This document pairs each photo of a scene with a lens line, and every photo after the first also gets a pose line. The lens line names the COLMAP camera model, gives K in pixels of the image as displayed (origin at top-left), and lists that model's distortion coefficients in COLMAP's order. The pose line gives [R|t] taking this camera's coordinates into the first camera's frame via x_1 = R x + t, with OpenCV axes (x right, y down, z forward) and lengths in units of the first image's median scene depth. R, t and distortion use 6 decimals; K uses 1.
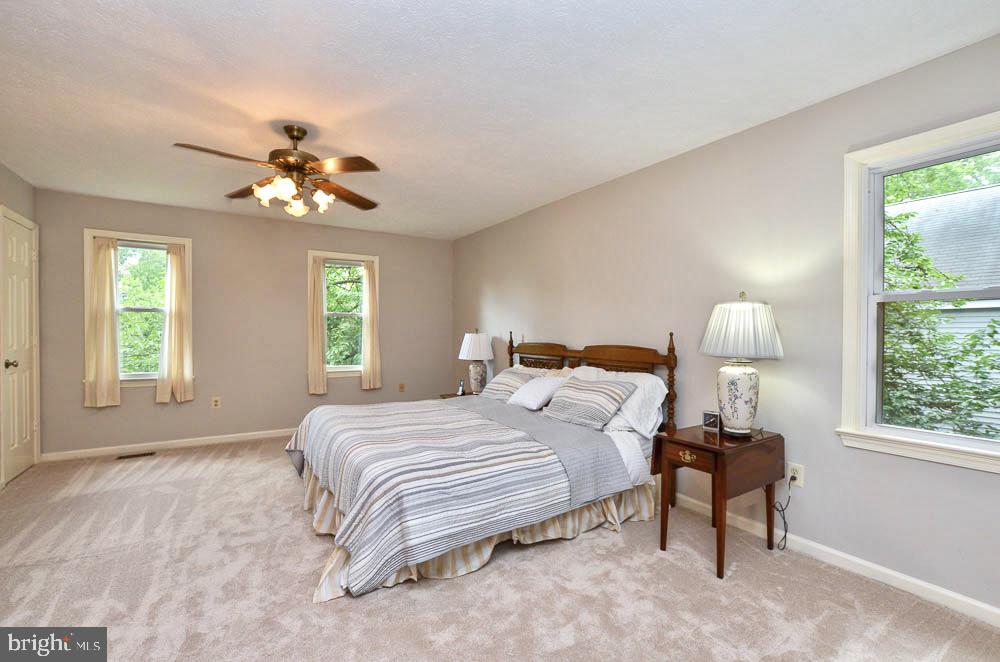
lens RADIAL K [[439.9, 0, 503.0], [0, 439.9, 334.7], [0, 0, 1]] dist [-0.015070, 0.001696]
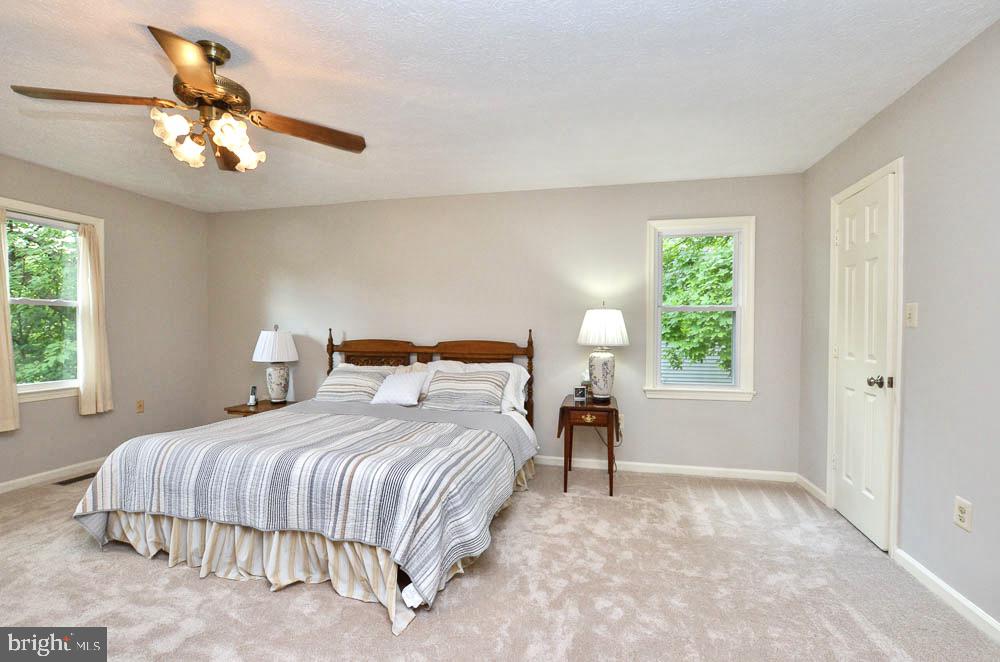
lens RADIAL K [[439.9, 0, 503.0], [0, 439.9, 334.7], [0, 0, 1]] dist [-0.015070, 0.001696]
pose [[0.718696, -0.009632, 0.695258, -0.549789], [0.004831, 0.999949, 0.008859, -0.001322], [-0.695308, -0.003008, 0.718705, 0.134605]]
